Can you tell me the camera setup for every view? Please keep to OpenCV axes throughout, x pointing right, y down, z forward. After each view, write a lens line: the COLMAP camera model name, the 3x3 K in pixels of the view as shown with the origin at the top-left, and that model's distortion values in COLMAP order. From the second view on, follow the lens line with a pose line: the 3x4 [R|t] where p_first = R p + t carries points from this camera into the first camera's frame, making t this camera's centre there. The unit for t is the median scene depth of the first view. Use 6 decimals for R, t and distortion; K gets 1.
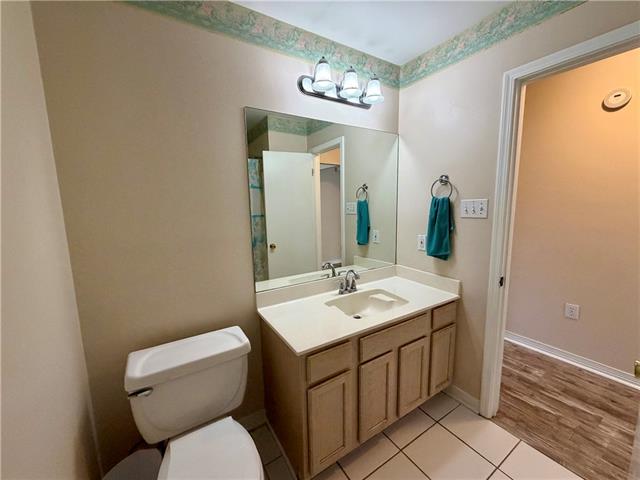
lens RADIAL K [[256.3, 0, 320.1], [0, 256.3, 240.7], [0, 0, 1]] dist [0.000095, -0.000110]
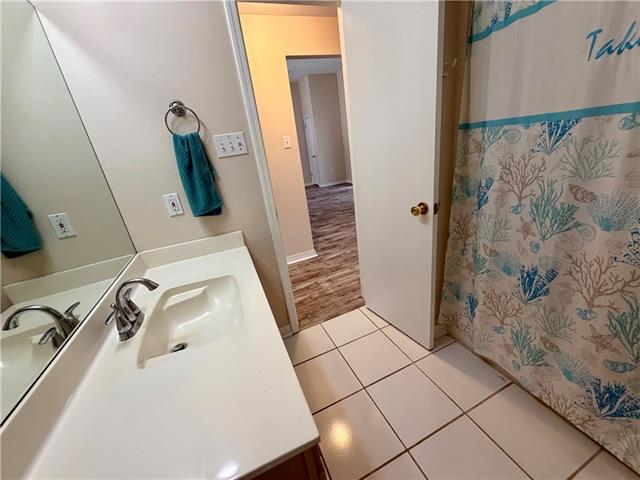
lens RADIAL K [[256.3, 0, 319.3], [0, 256.3, 240.4], [0, 0, 1]] dist [0.000095, -0.000110]
pose [[0.171740, -0.352984, 0.919732, -0.247787], [0.262098, 0.916327, 0.302736, -0.012037], [-0.949637, 0.189068, 0.249887, 0.527833]]
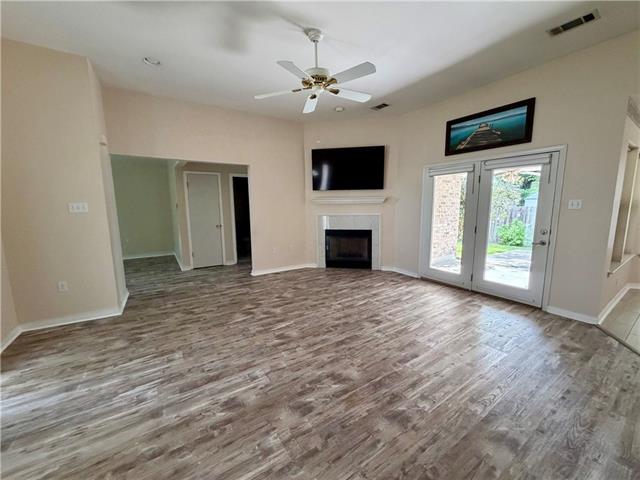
lens RADIAL K [[256.3, 0, 319.3], [0, 256.3, 238.9], [0, 0, 1]] dist [0.000095, -0.000110]
pose [[0.016862, 0.158931, -0.987146, 4.338502], [-0.129037, 0.979376, 0.155476, -0.325082], [0.991496, 0.124756, 0.037022, 1.660996]]
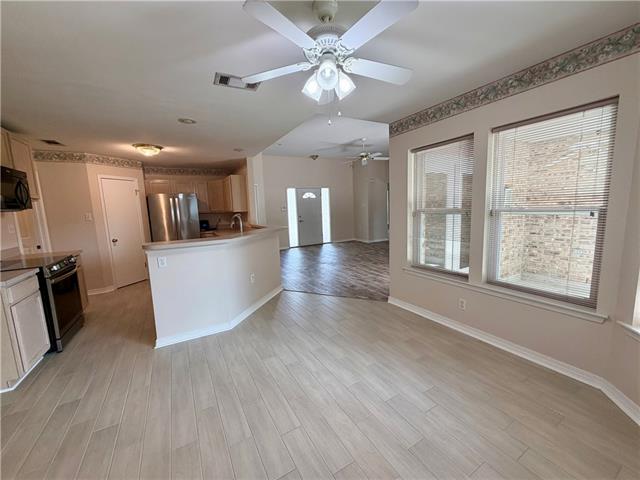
lens RADIAL K [[256.3, 0, 319.2], [0, 256.3, 239.0], [0, 0, 1]] dist [0.000095, -0.000110]
pose [[-0.996360, 0.058522, 0.061990, 3.209494], [0.072883, 0.961959, 0.263293, -0.859972], [-0.044224, 0.266852, -0.962722, 5.564623]]
